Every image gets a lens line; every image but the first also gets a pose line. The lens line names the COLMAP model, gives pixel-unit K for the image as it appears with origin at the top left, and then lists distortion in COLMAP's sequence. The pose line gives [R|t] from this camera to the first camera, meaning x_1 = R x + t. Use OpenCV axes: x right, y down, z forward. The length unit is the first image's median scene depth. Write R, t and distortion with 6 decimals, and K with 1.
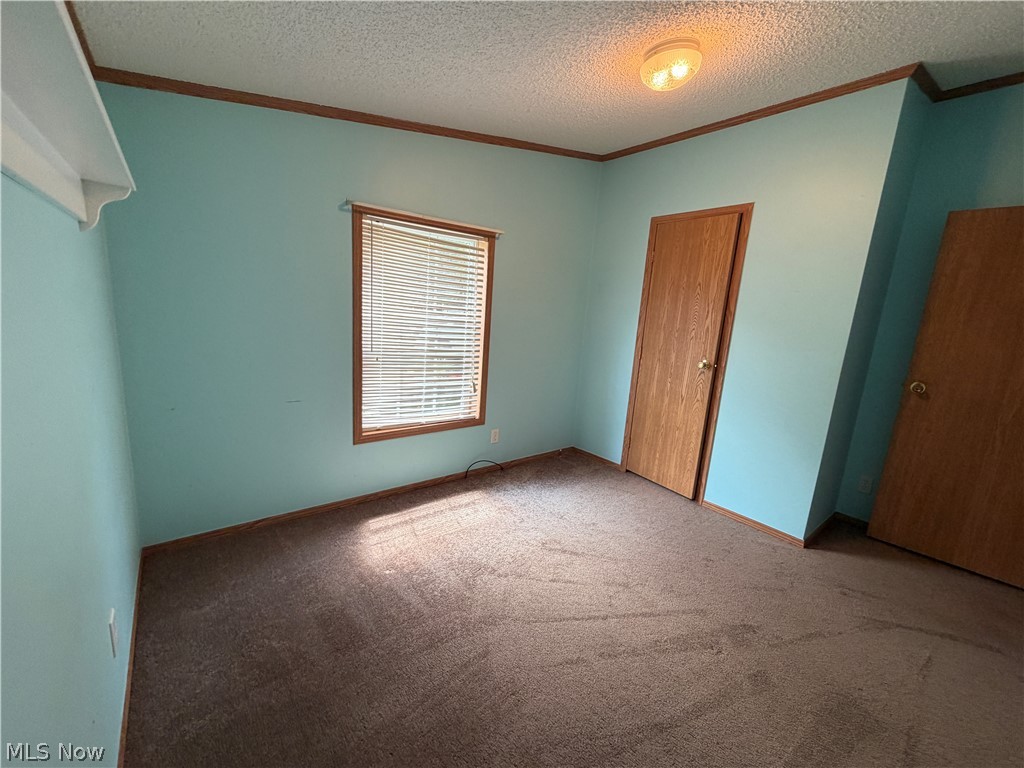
lens RADIAL K [[411.4, 0, 513.8], [0, 411.4, 381.4], [0, 0, 1]] dist [-0.000208, -0.000019]
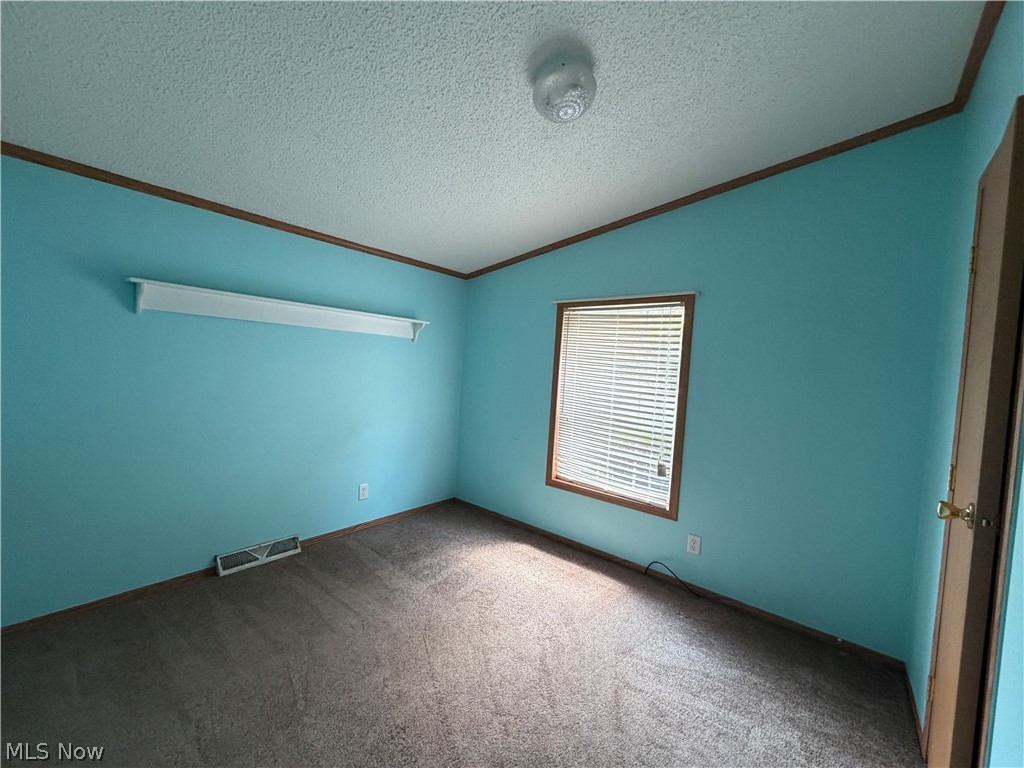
lens RADIAL K [[411.4, 0, 514.0], [0, 411.4, 383.5], [0, 0, 1]] dist [-0.000208, -0.000019]
pose [[0.202452, -0.021419, -0.979058, 0.733201], [-0.224793, 0.972048, -0.067749, -0.035717], [0.953143, 0.233802, 0.191979, 0.527455]]
